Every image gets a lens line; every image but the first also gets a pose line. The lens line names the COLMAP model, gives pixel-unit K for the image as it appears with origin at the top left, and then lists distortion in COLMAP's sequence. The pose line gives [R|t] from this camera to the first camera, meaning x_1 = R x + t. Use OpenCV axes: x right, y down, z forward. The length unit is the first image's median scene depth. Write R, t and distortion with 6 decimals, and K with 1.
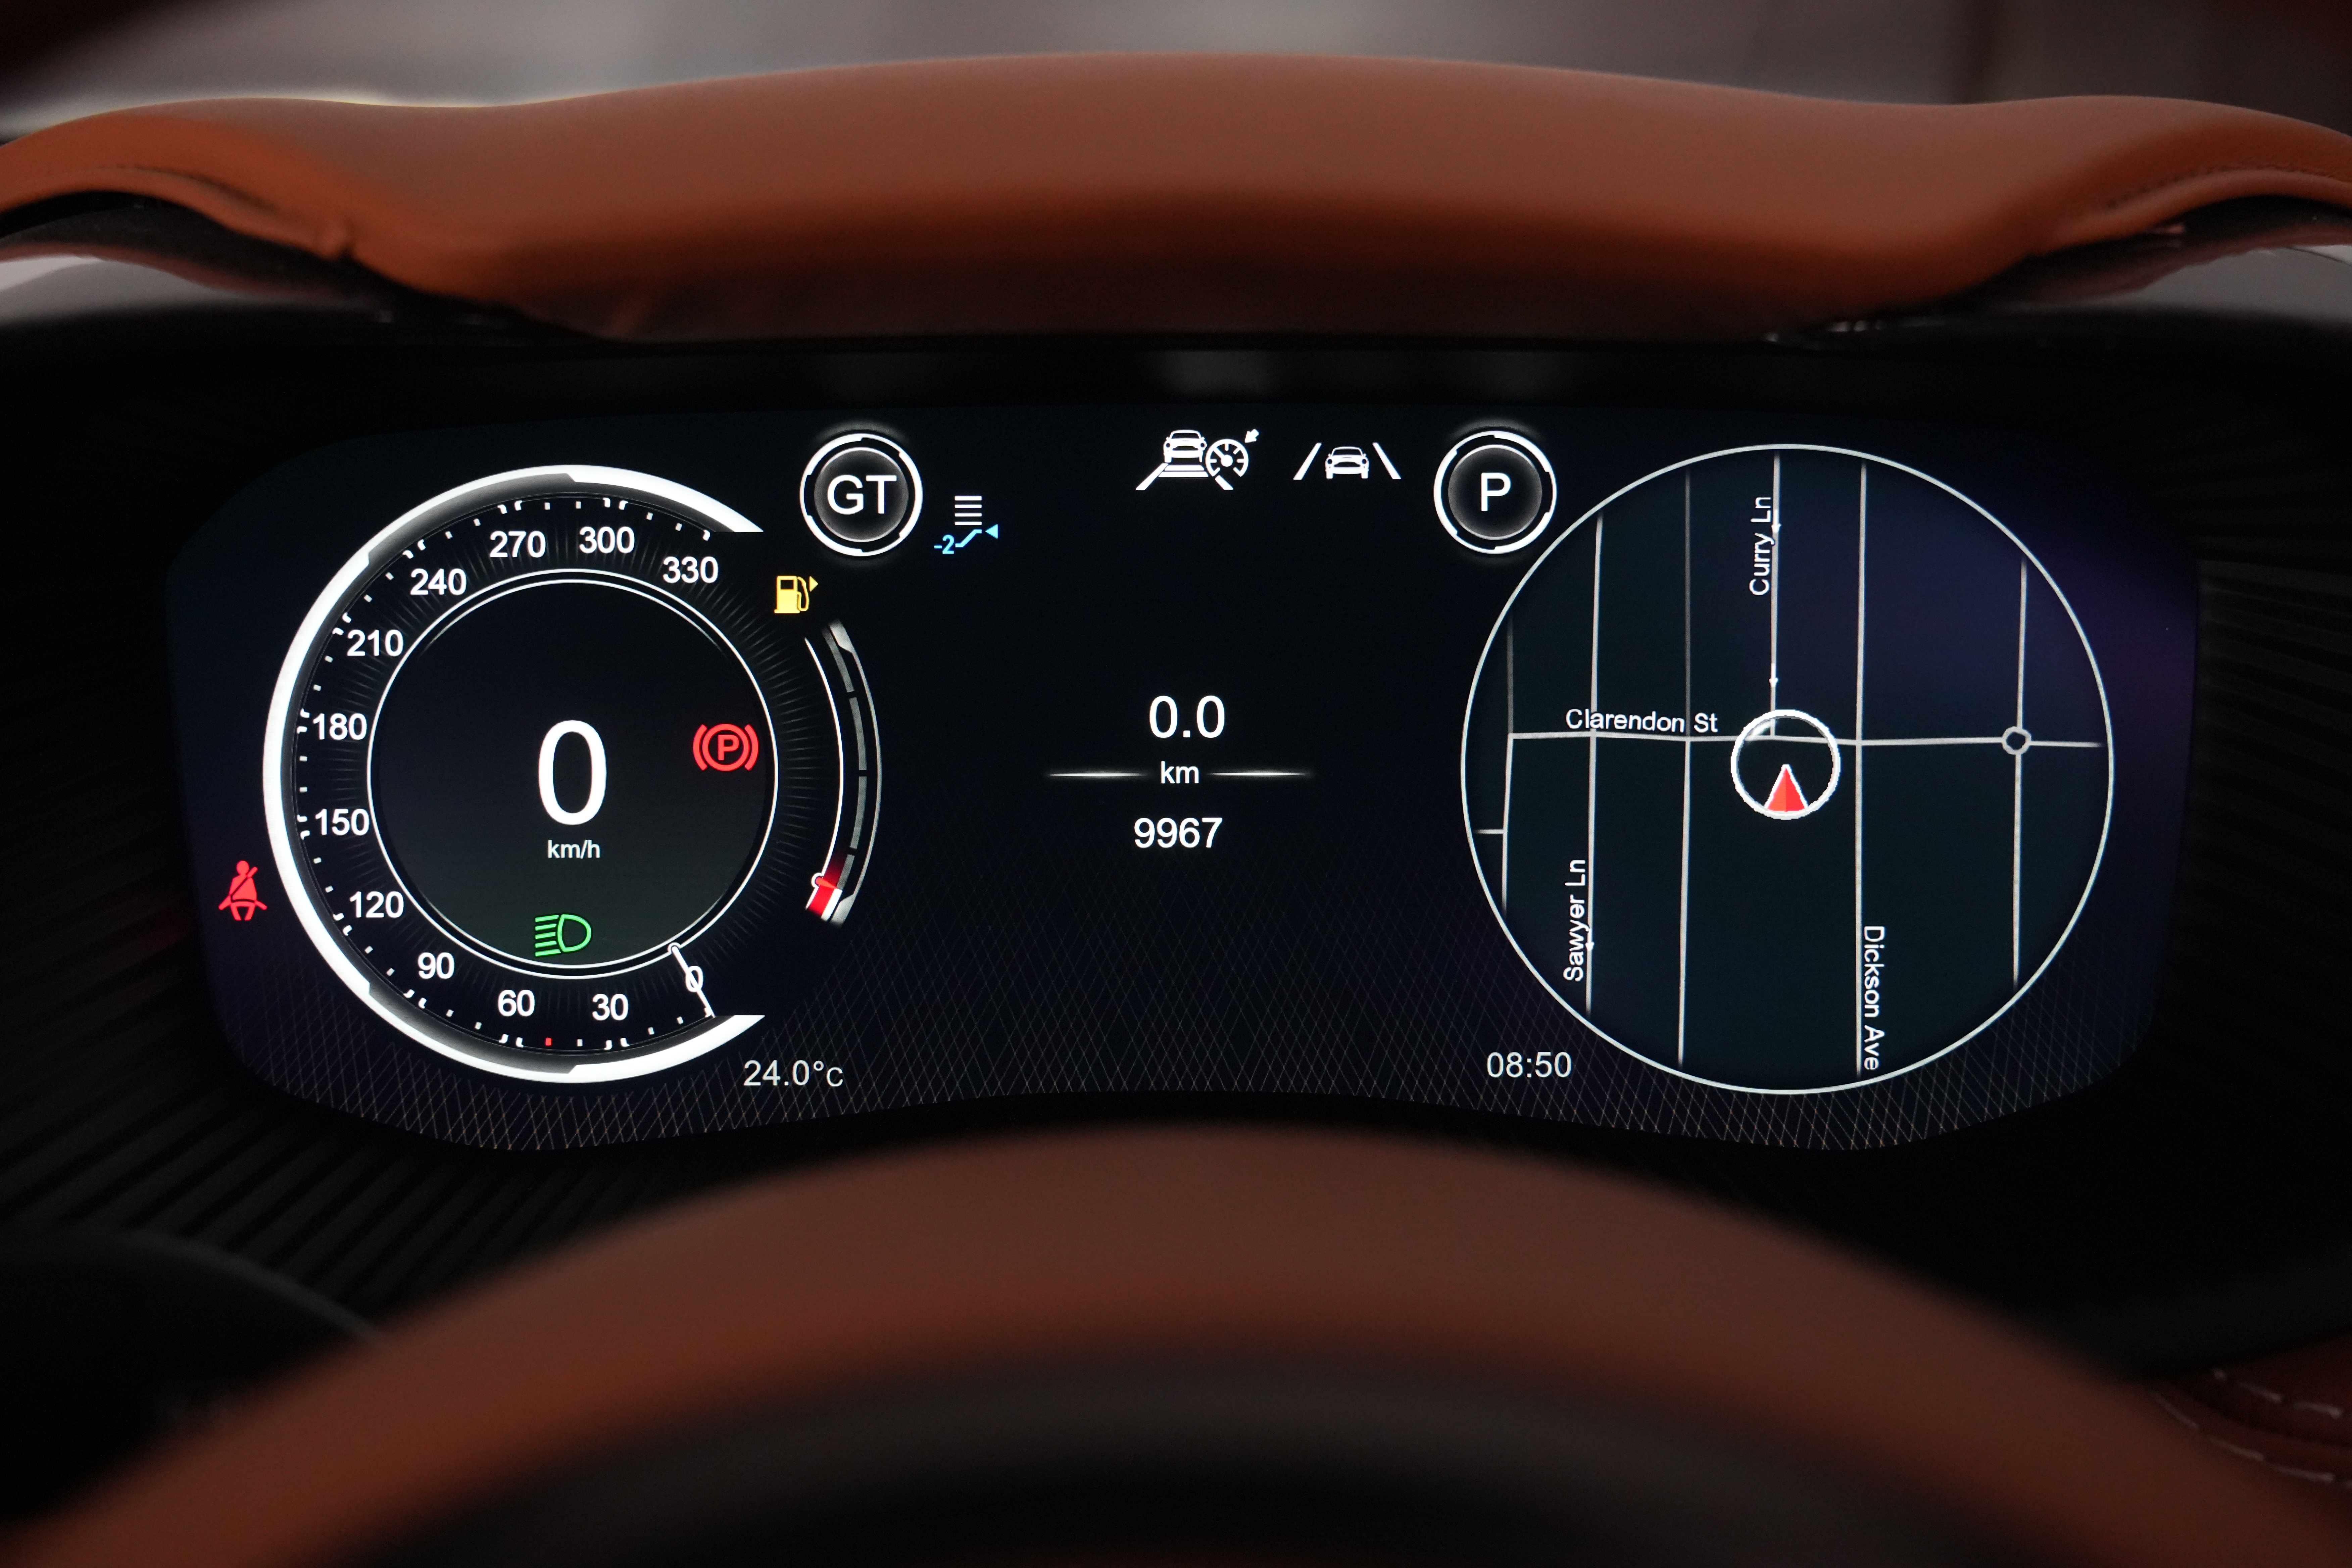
lens RADIAL K [[2843.4, 0, 1176.0], [0, 2843.4, 784.0], [0, 0, 1]] dist [0.060607, 0.007198]
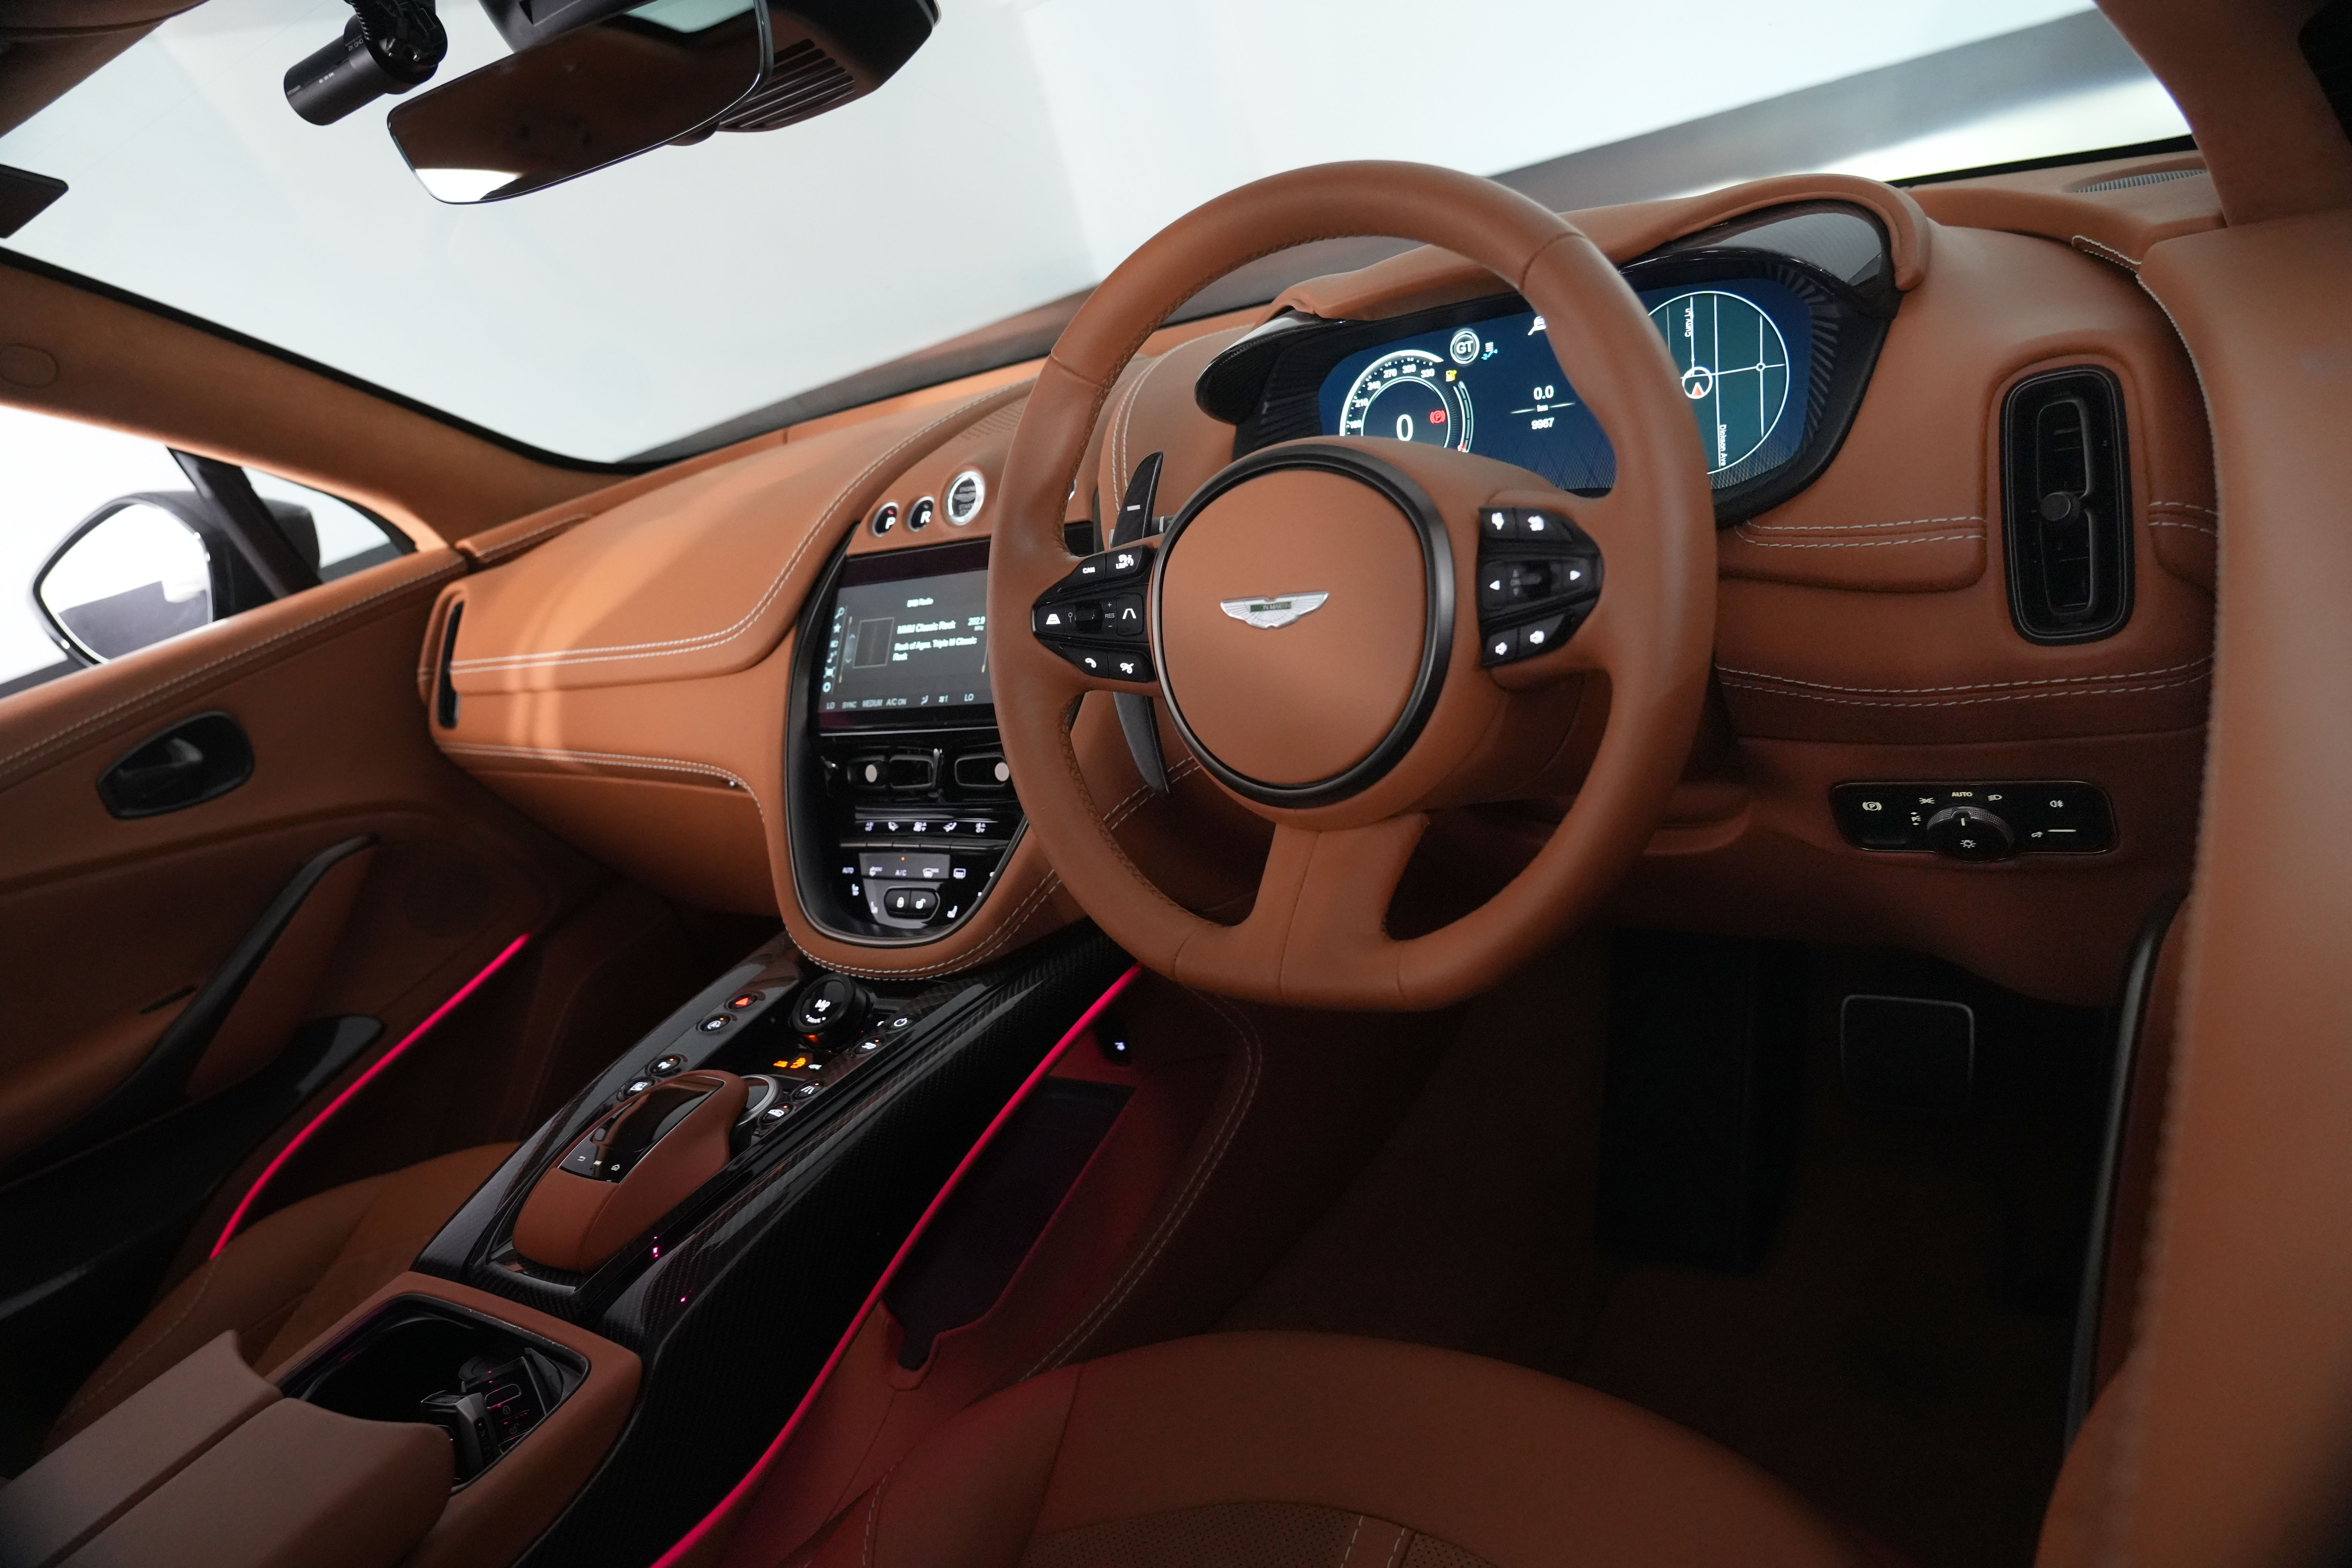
lens RADIAL K [[1671.3, 0, 1130.8], [0, 1671.3, 790.1], [0, 0, 1]] dist [-0.030440, 0.001399]
pose [[0.775214, 0.006154, -0.631668, 0.987324], [0.070392, 0.992883, 0.096061, 0.251871], [0.627764, -0.118932, 0.769264, -1.128398]]
